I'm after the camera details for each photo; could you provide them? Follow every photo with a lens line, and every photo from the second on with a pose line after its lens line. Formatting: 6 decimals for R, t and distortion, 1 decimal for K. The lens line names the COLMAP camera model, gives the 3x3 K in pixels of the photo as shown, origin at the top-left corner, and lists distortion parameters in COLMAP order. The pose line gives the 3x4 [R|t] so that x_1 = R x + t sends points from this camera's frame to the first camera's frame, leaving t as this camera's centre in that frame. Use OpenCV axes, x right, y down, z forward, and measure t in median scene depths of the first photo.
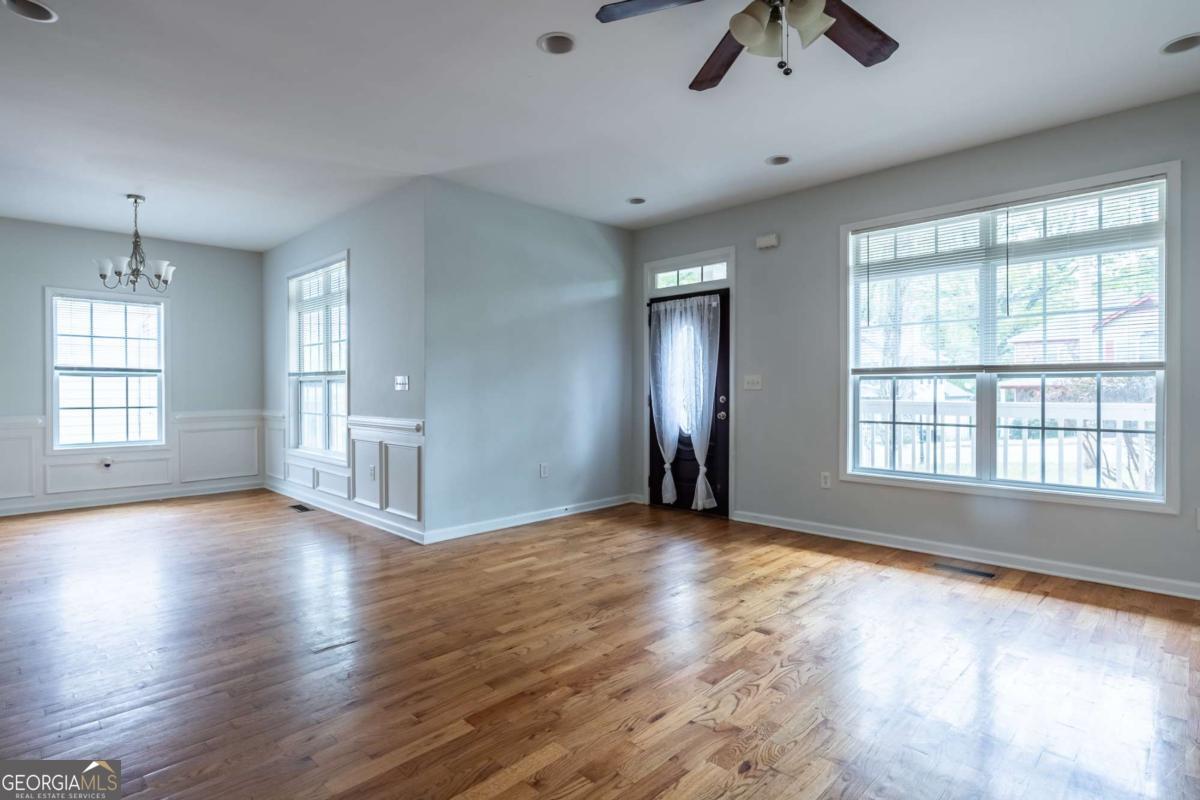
lens RADIAL K [[607.1, 0, 600.0], [0, 607.1, 400.0], [0, 0, 1]] dist [-0.000159, -0.000319]
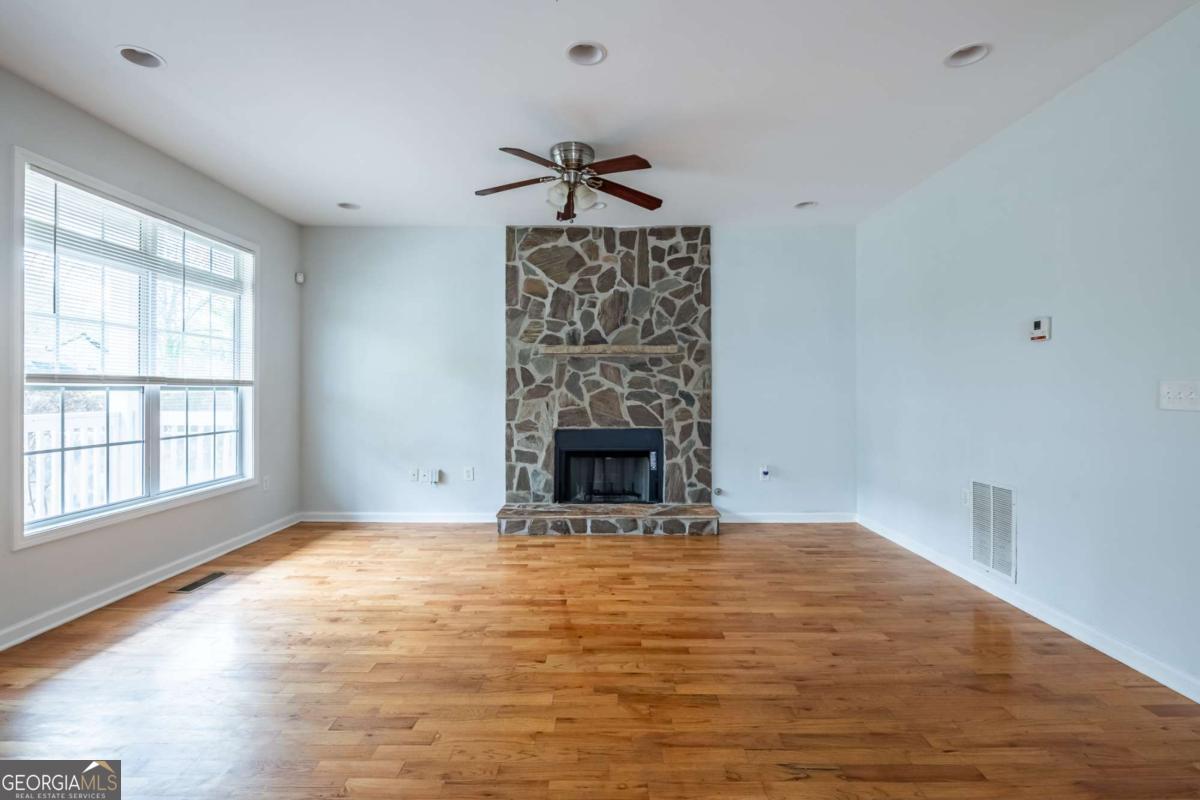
lens RADIAL K [[552.2, 0, 604.5], [0, 552.2, 388.0], [0, 0, 1]] dist [-0.003873, -0.000822]
pose [[-0.702480, 0.008097, 0.711658, -0.524620], [0.016835, 0.999845, 0.005242, -0.033758], [-0.711505, 0.015663, -0.702507, 1.165582]]
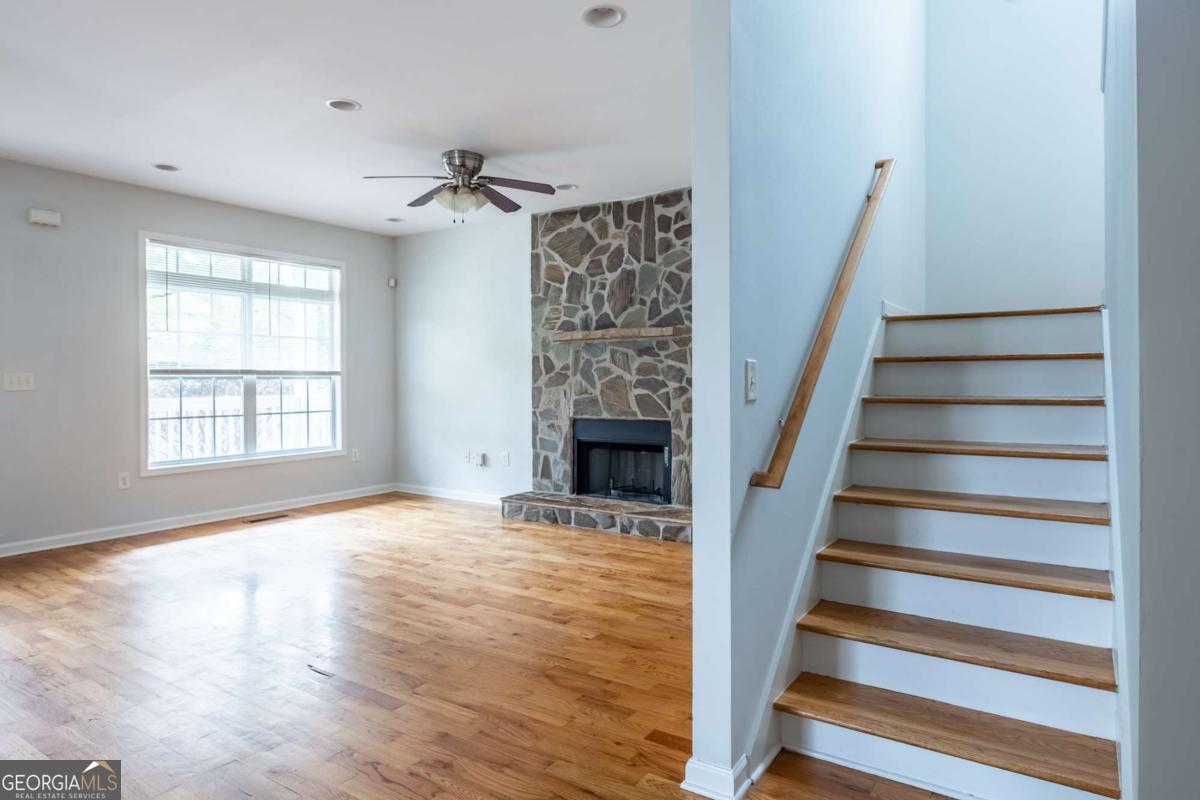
lens RADIAL K [[707.0, 0, 605.7], [0, 707.0, 381.0], [0, 0, 1]] dist [0.004587, 0.000810]
pose [[-0.194442, 0.002199, 0.980912, -1.130570], [0.023653, 0.999717, 0.002447, -0.018183], [-0.980629, 0.023677, -0.194439, 0.556072]]
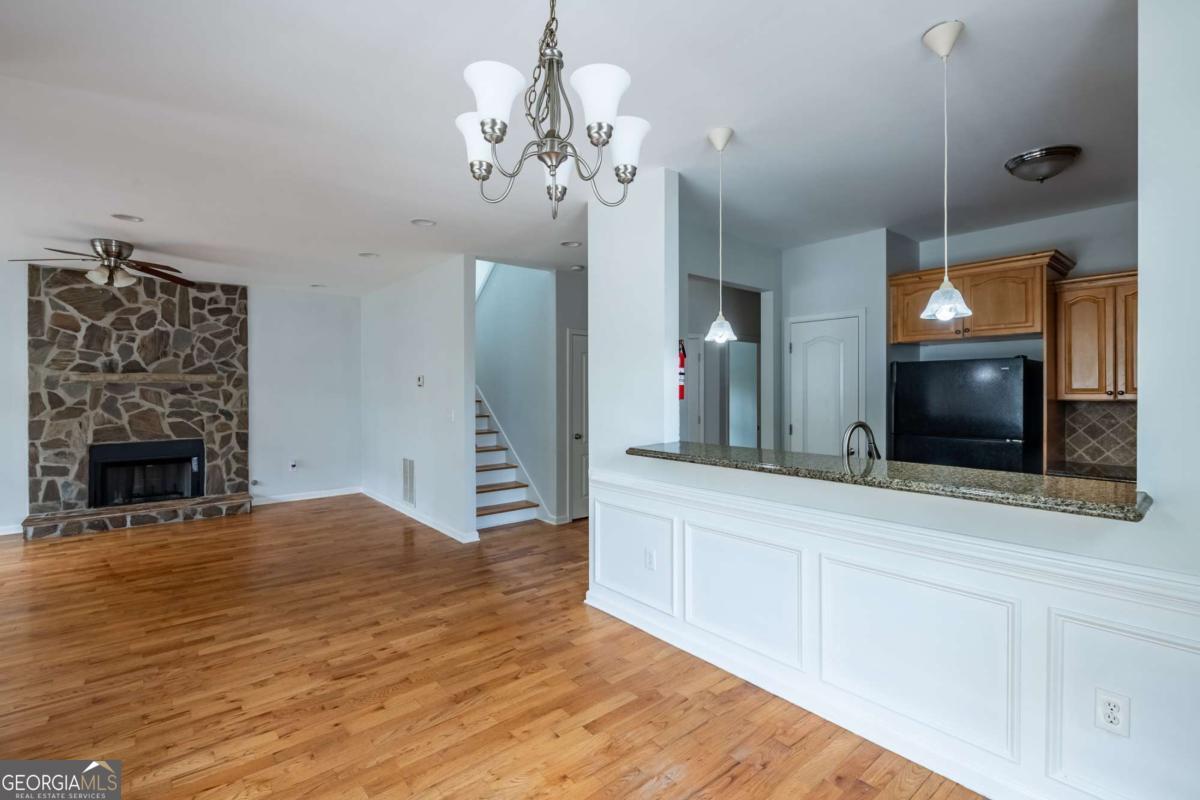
lens RADIAL K [[534.2, 0, 599.5], [0, 534.2, 391.3], [0, 0, 1]] dist [0.002348, -0.004946]
pose [[-0.995827, 0.004915, 0.091133, -1.056845], [0.006997, 0.999722, 0.022533, -0.103893], [-0.090997, 0.023077, -0.995584, 1.674038]]
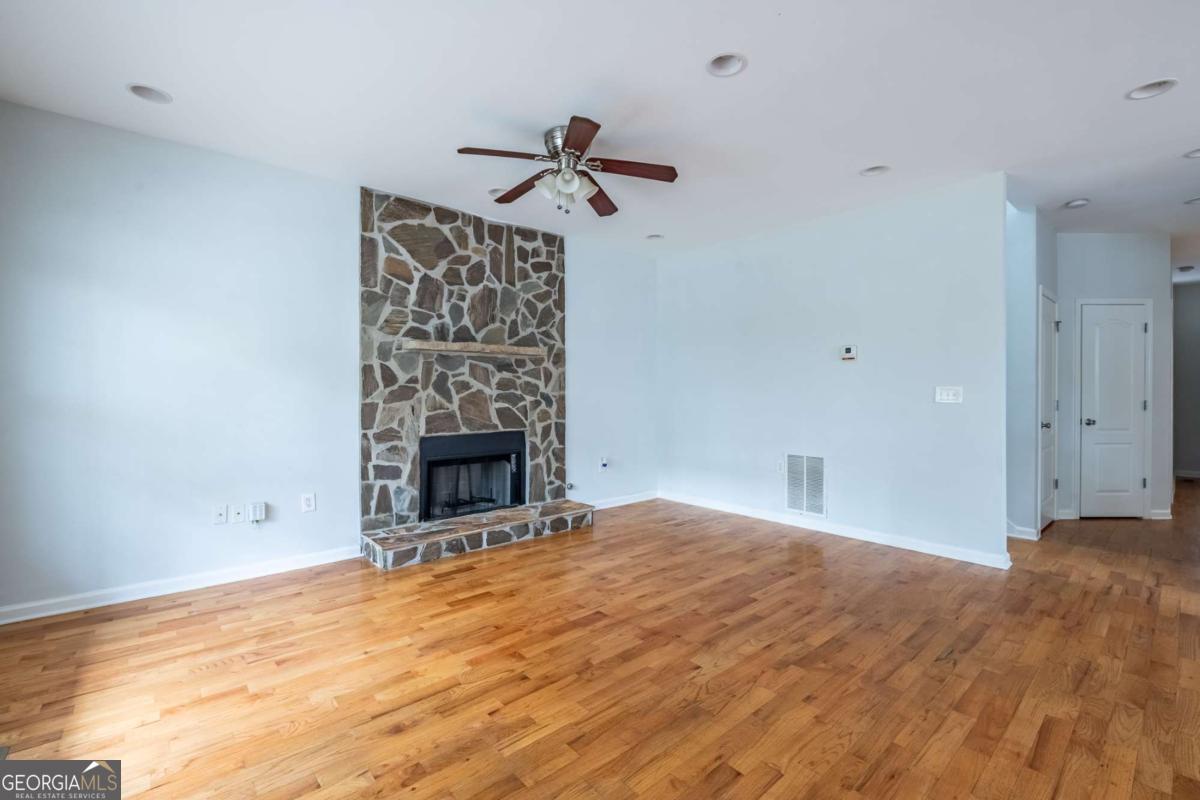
lens RADIAL K [[516.8, 0, 602.2], [0, 516.8, 395.5], [0, 0, 1]] dist [-0.008685, -0.000666]
pose [[-0.997468, 0.004694, 0.070955, 0.056242], [0.006437, 0.999683, 0.024358, -0.039743], [-0.070818, 0.024753, -0.997182, 1.361554]]
